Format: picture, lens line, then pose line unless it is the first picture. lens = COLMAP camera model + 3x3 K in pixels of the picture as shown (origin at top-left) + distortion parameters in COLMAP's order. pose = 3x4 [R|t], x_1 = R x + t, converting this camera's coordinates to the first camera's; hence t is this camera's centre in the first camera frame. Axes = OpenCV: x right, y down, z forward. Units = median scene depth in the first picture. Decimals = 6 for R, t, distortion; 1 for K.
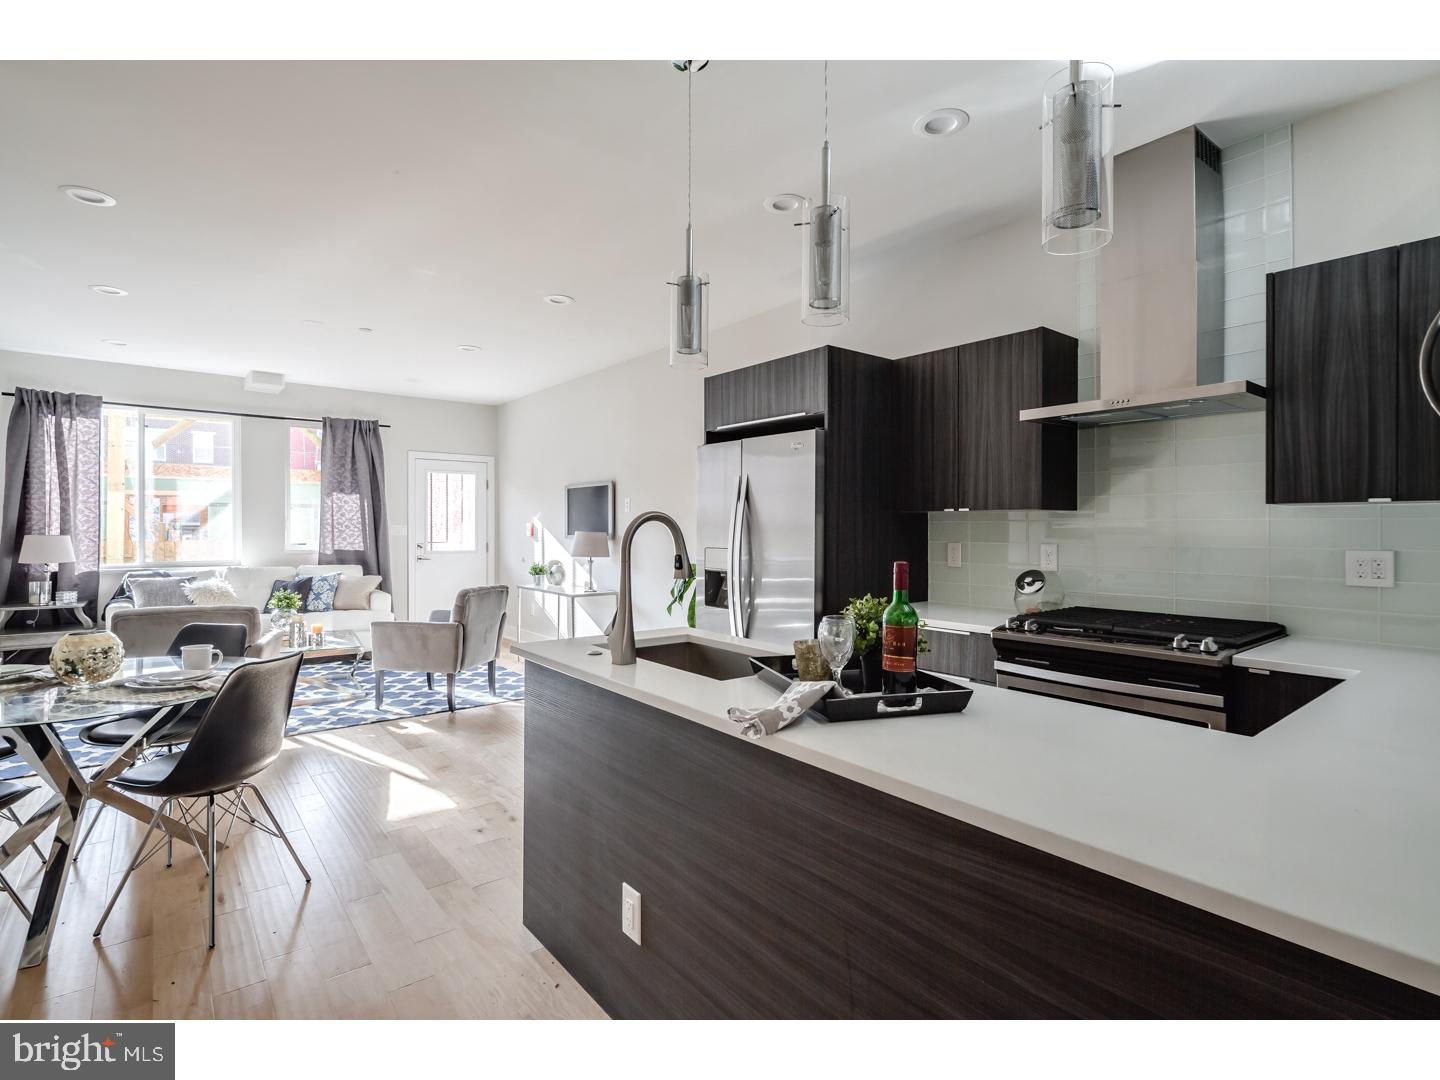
lens RADIAL K [[706.7, 0, 725.3], [0, 706.7, 530.3], [0, 0, 1]] dist [-0.000253, -0.000001]
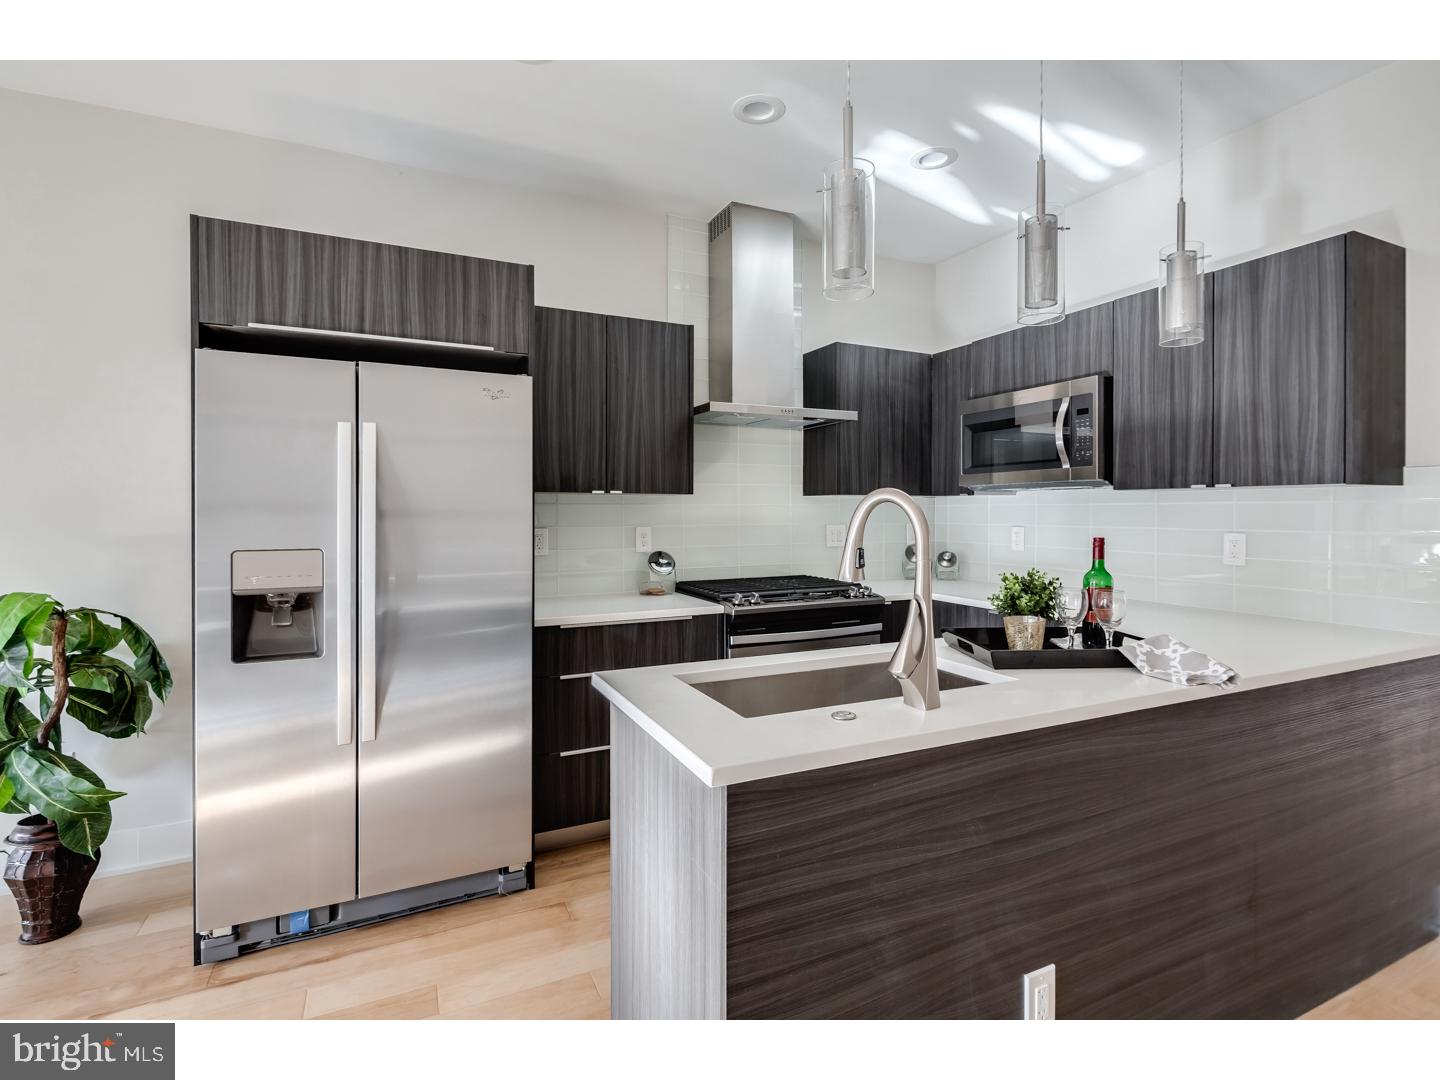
lens RADIAL K [[697.0, 0, 722.9], [0, 697.0, 511.1], [0, 0, 1]] dist [-0.000851, -0.000043]
pose [[0.231887, -0.000170, 0.972743, -0.551216], [0.007421, 0.999971, -0.001594, -0.001425], [-0.972714, 0.007588, 0.231882, 0.667830]]
